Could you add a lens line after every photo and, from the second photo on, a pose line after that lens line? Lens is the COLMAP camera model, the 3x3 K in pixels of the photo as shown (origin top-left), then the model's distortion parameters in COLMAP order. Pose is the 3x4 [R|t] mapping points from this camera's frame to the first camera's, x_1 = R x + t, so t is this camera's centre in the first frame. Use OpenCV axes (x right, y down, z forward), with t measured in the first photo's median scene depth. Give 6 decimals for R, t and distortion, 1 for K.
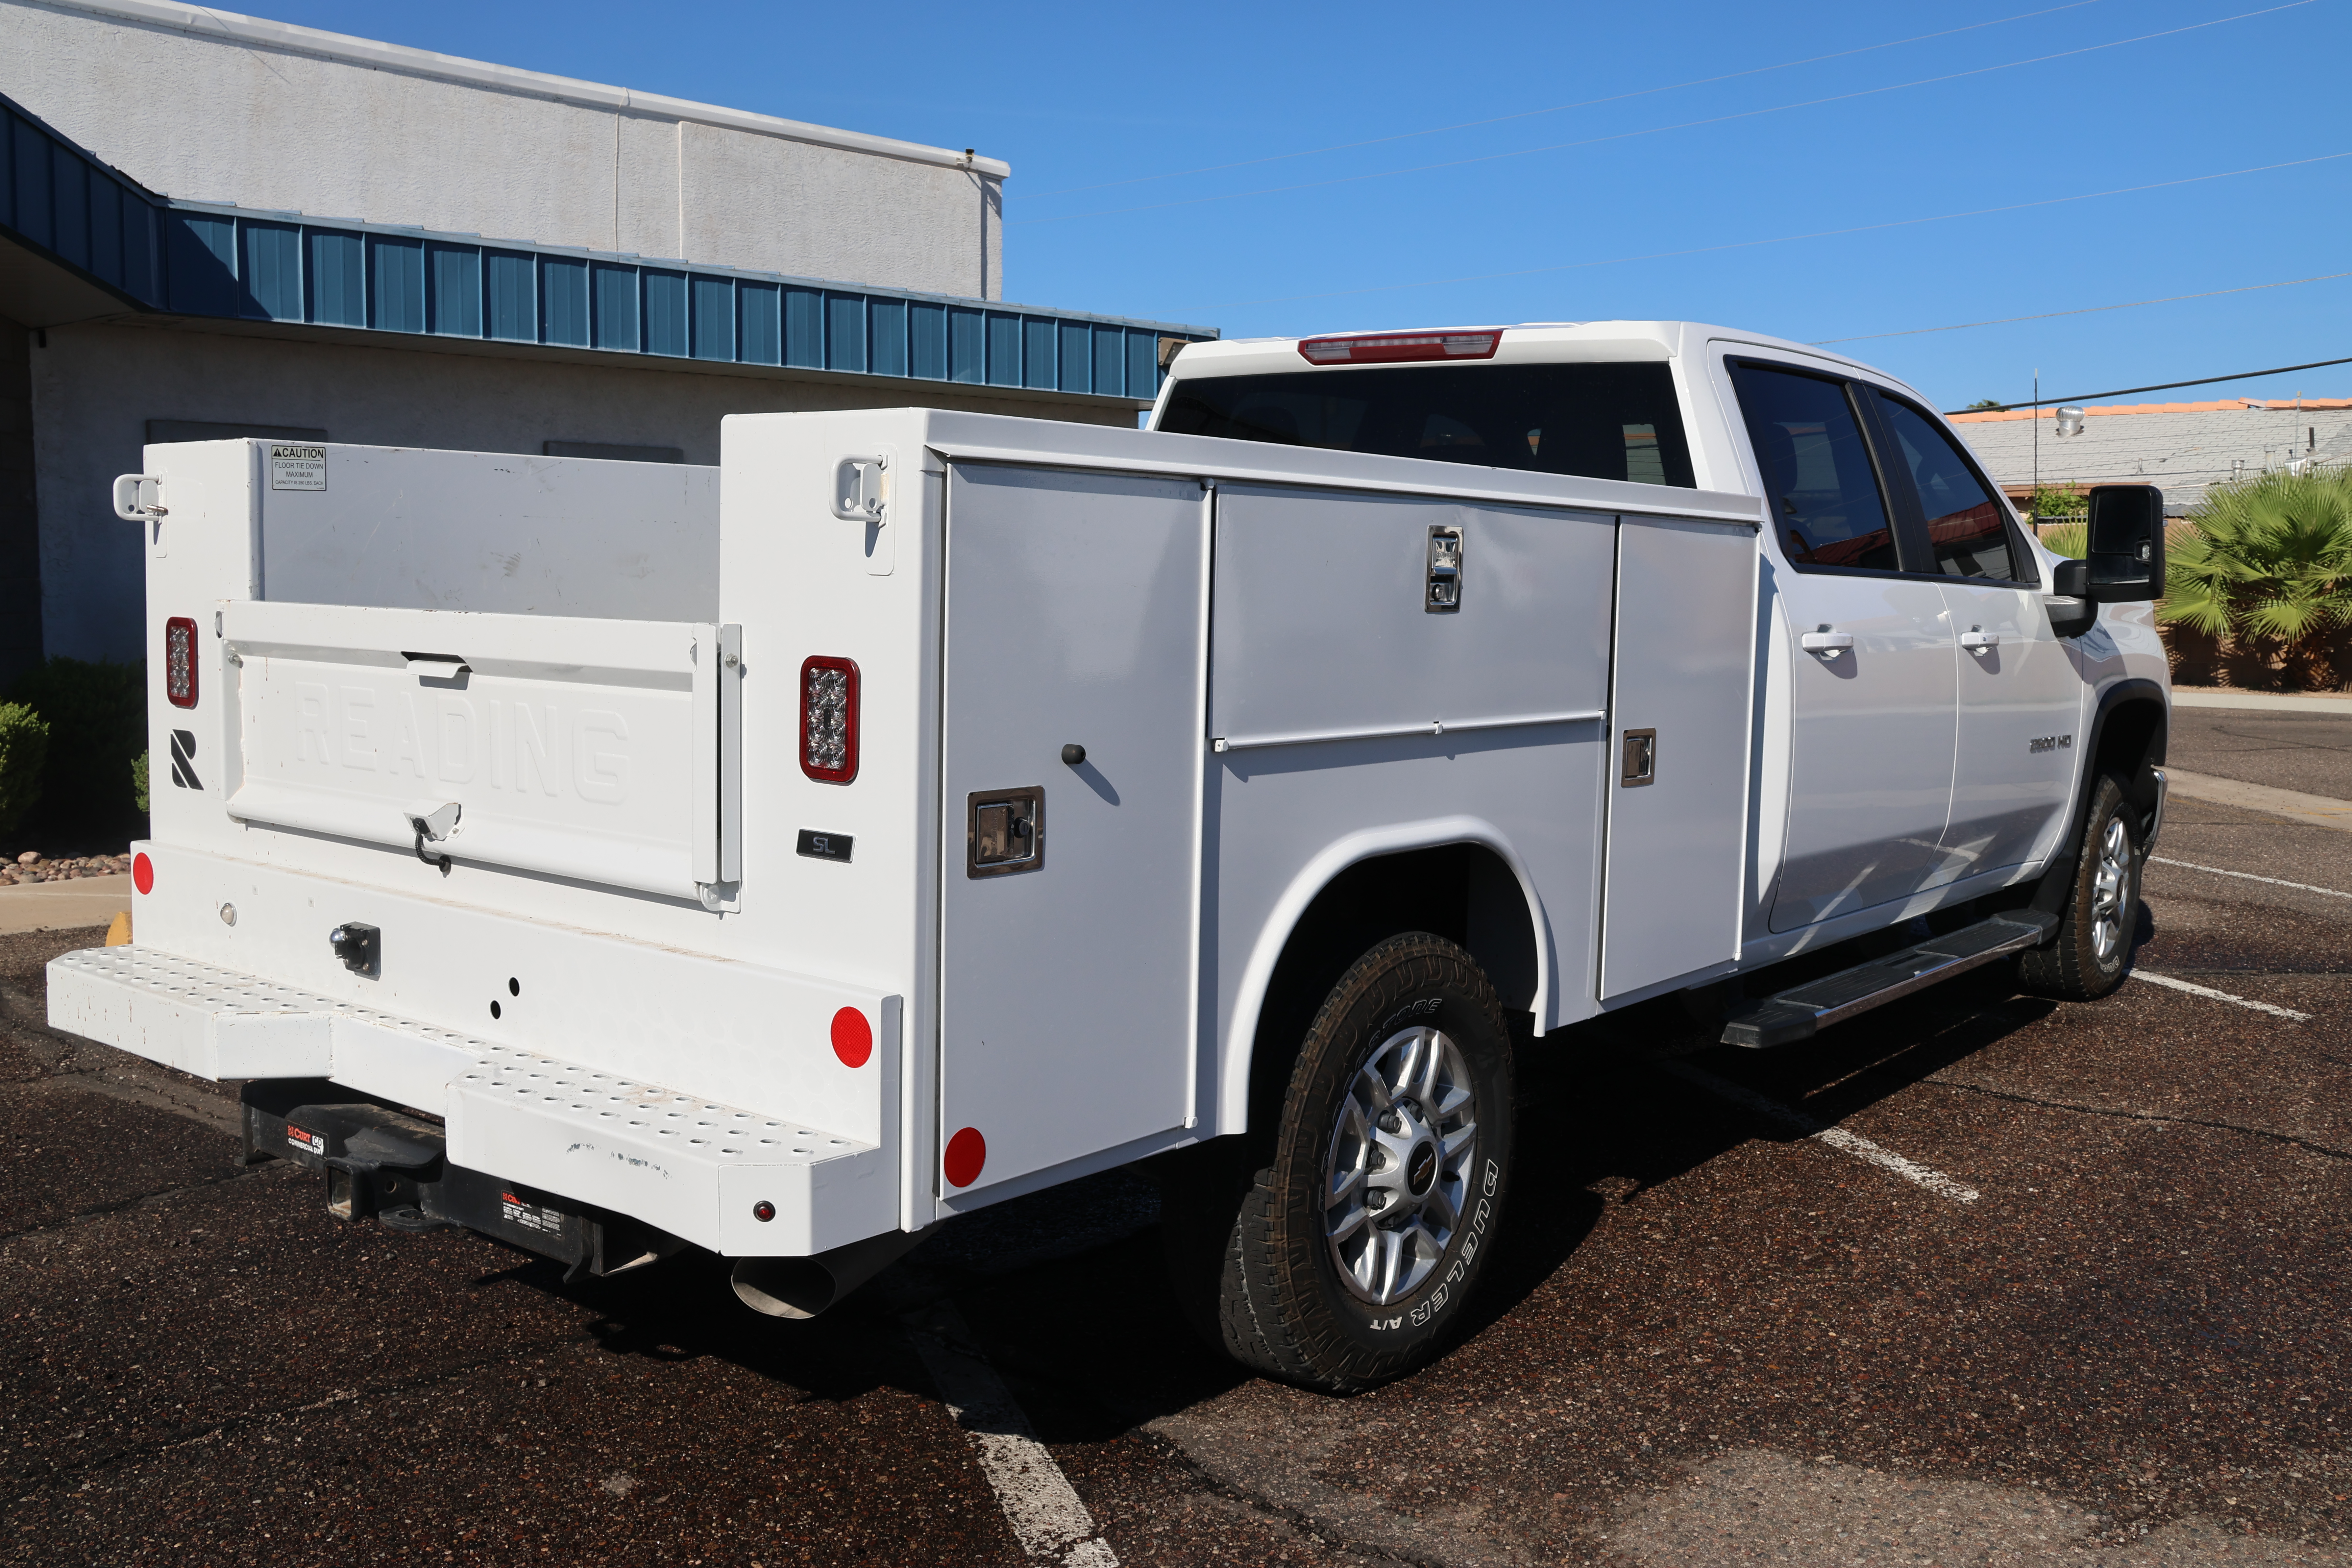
lens RADIAL K [[2119.8, 0, 1176.0], [0, 2119.8, 784.0], [0, 0, 1]] dist [-0.116041, 0.156326]
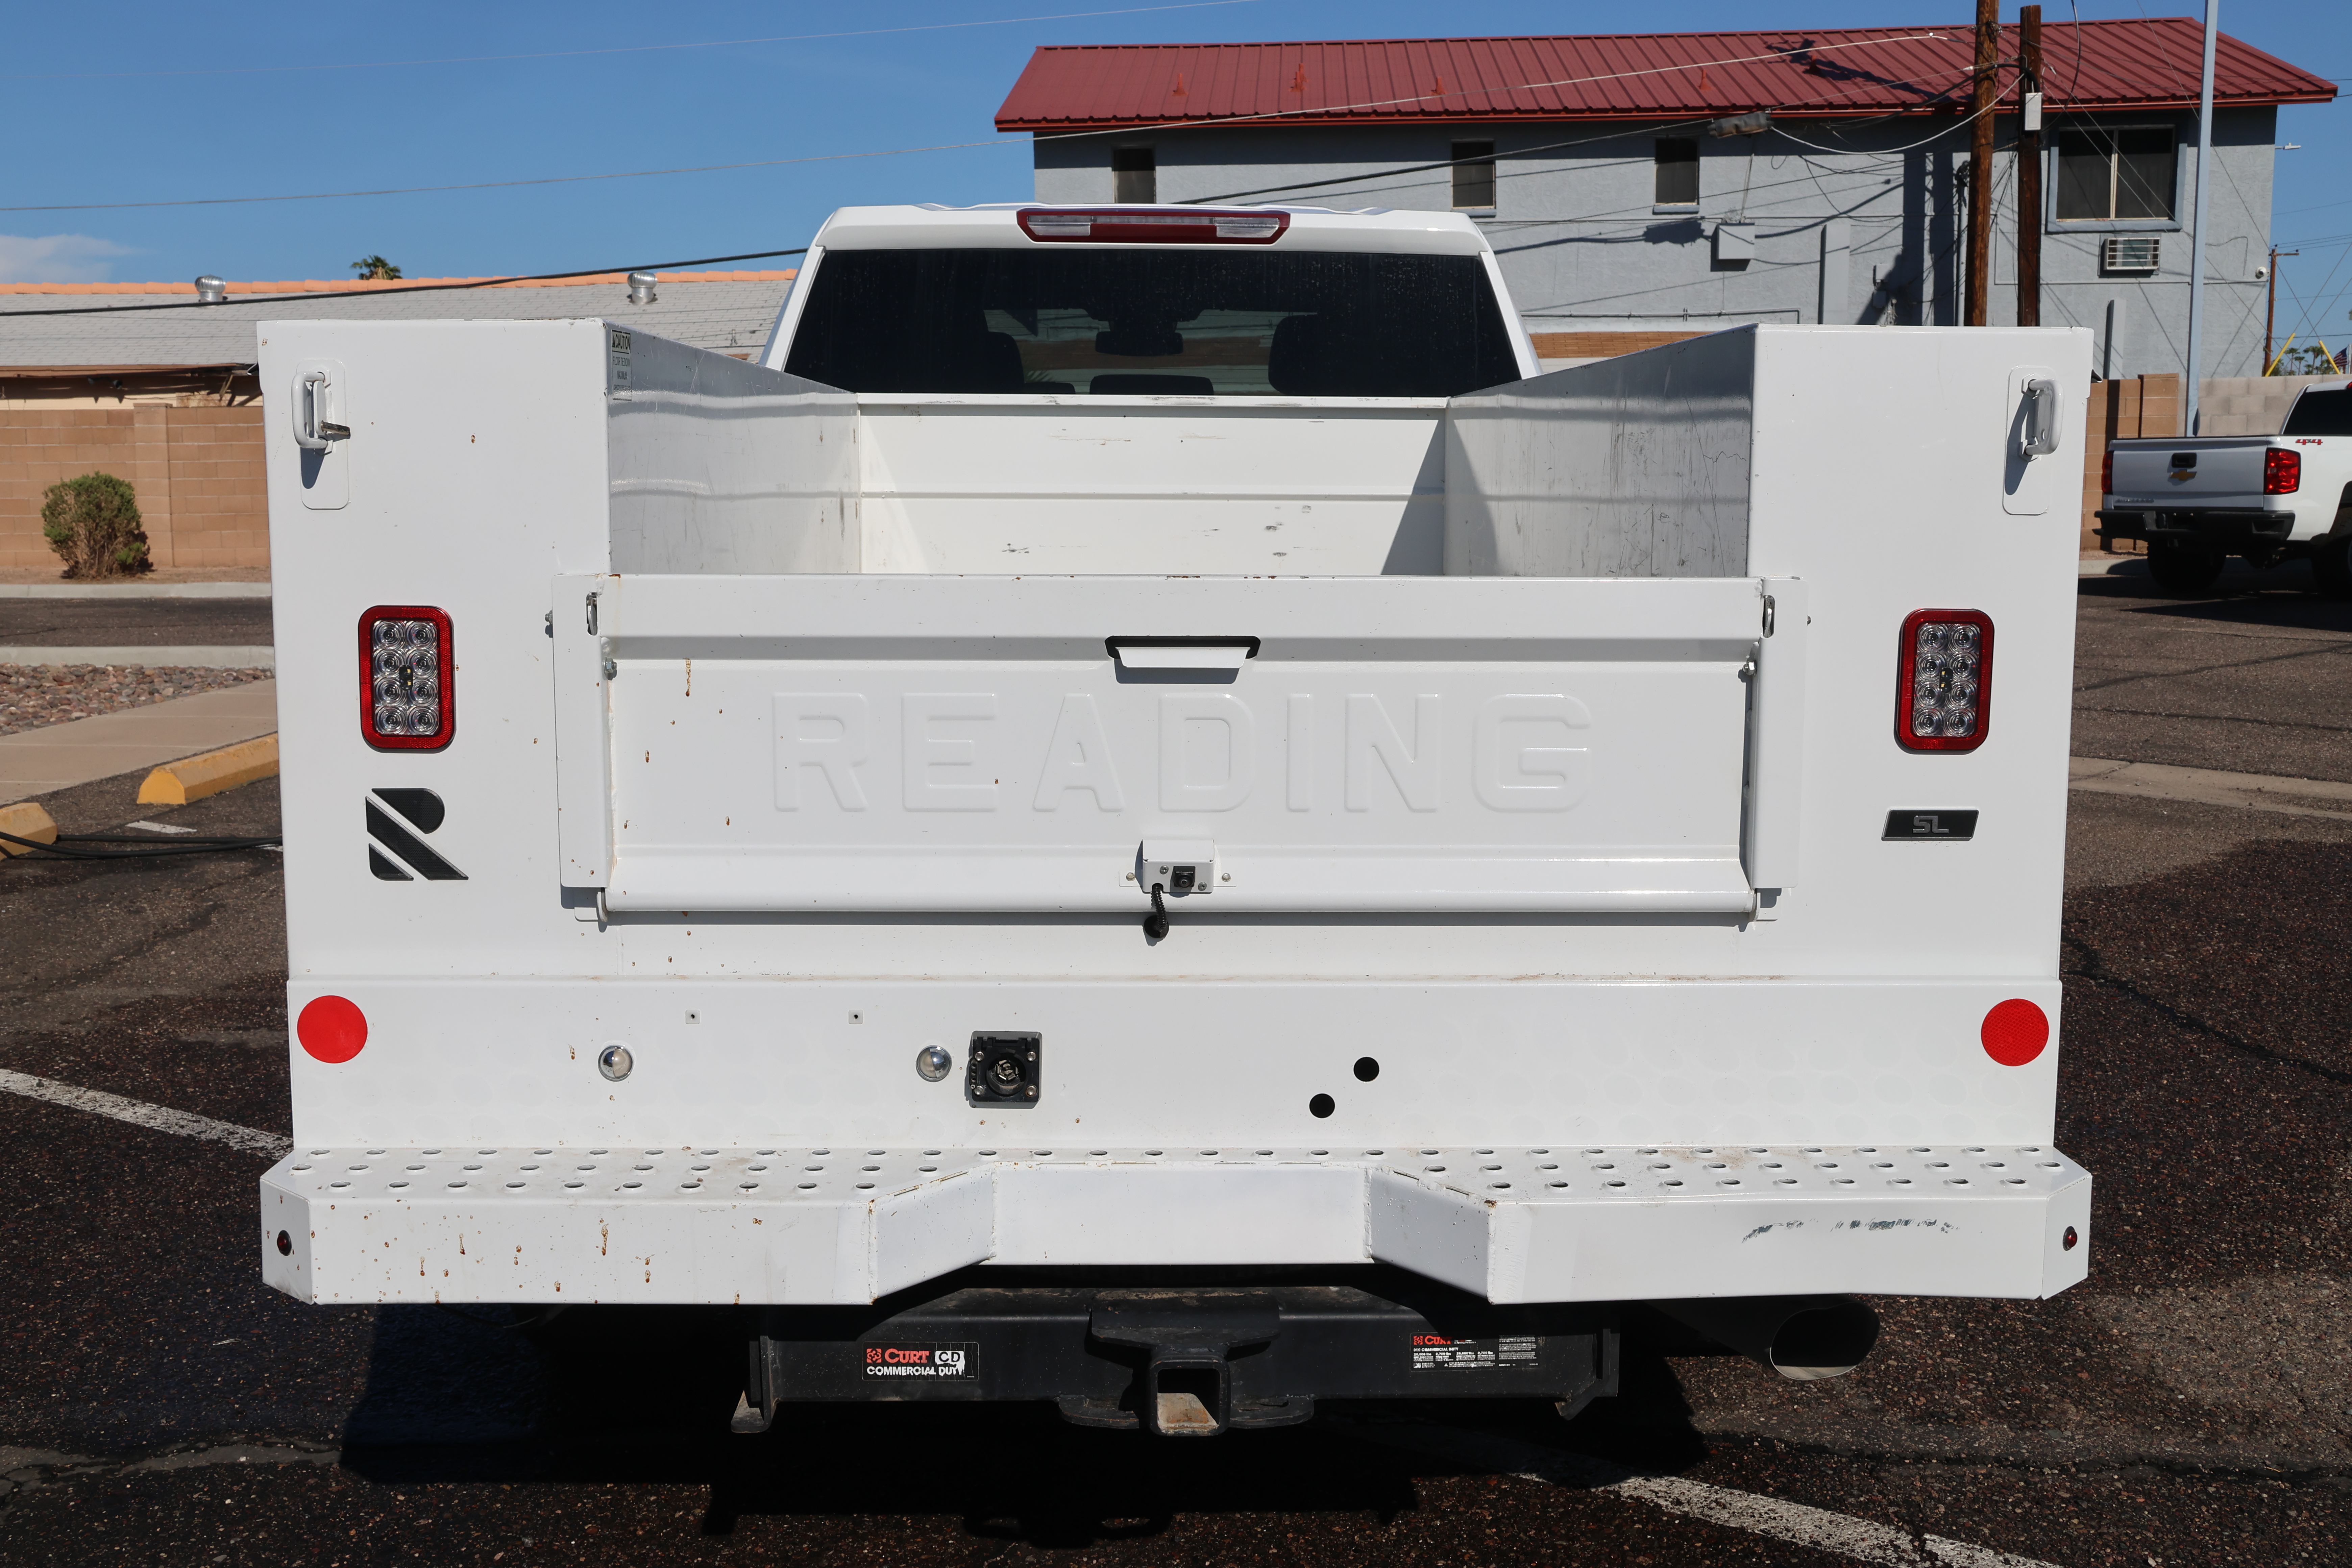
lens RADIAL K [[2366.2, 0, 1176.0], [0, 2366.2, 784.0], [0, 0, 1]] dist [-0.083578, 0.227119]
pose [[0.778424, -0.102353, 0.619339, -0.724832], [0.077954, 0.994742, 0.066415, -0.055196], [-0.622880, -0.003419, 0.782310, 0.308658]]
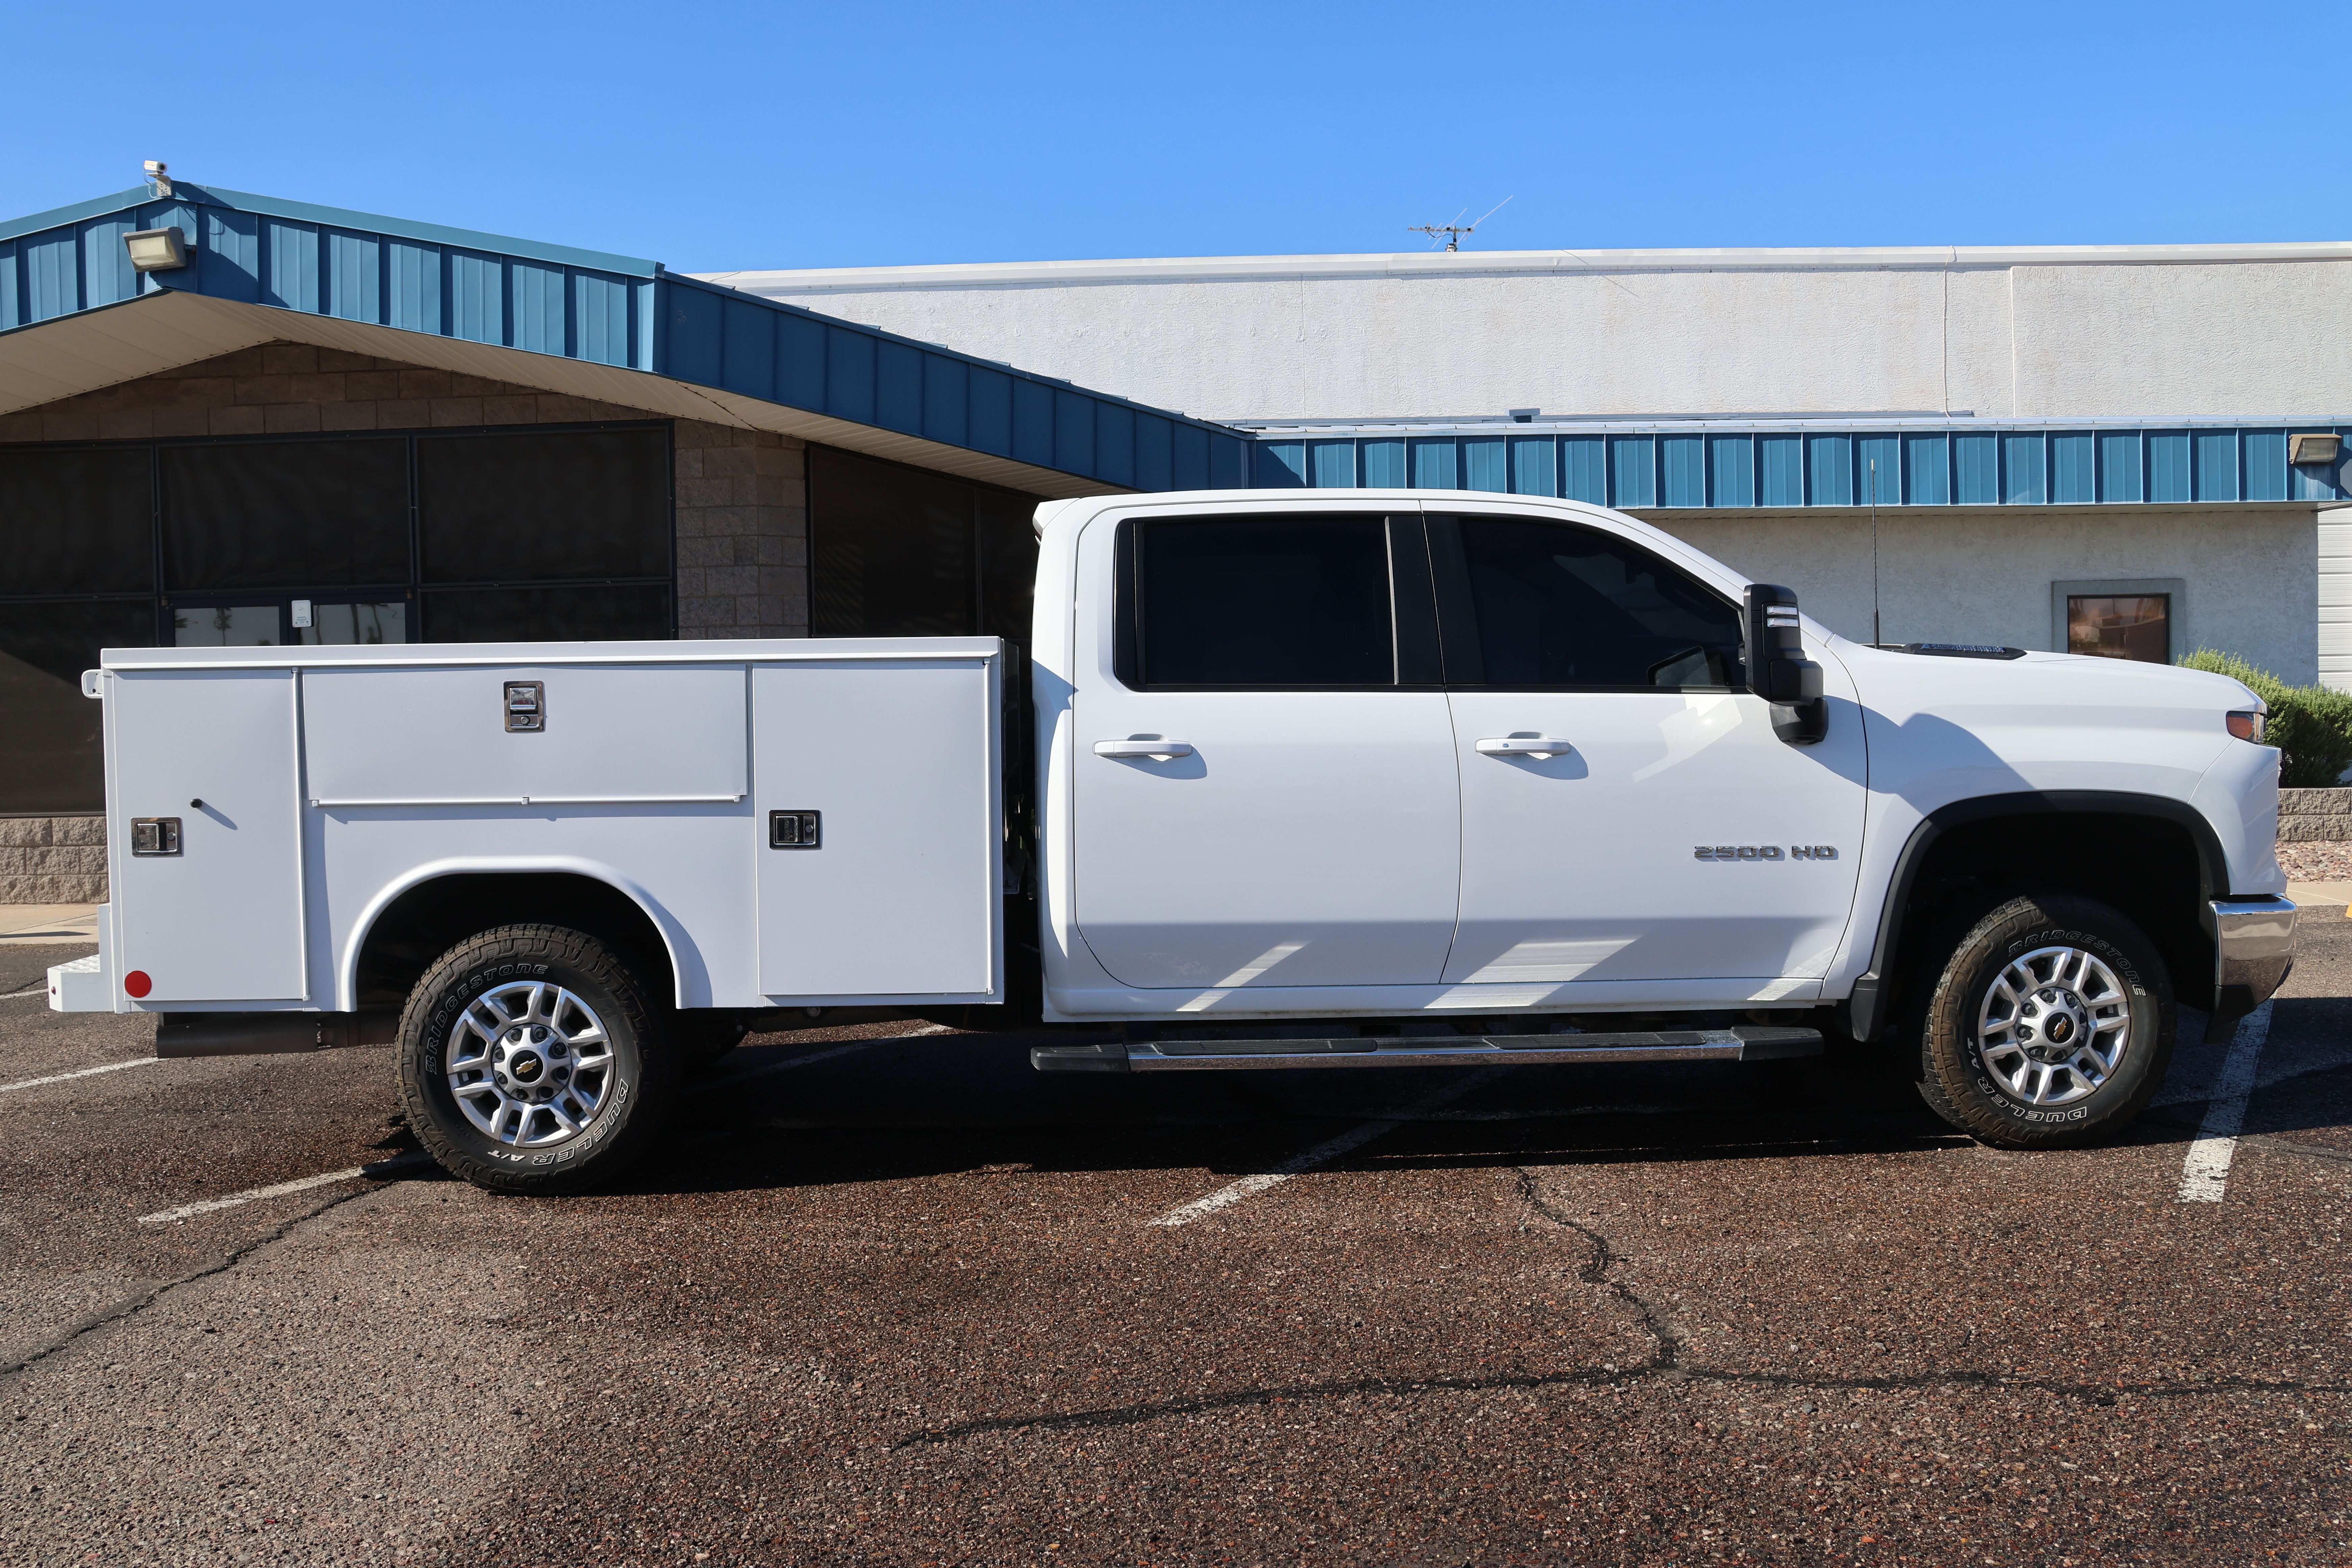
lens RADIAL K [[2004.2, 0, 1225.8], [0, 2004.2, 768.7], [0, 0, 1]] dist [-0.130482, 0.126517]
pose [[0.675779, 0.003797, -0.737094, 1.572360], [-0.049209, 0.997988, -0.039974, -0.015723], [0.735460, 0.063285, 0.674607, 0.330609]]
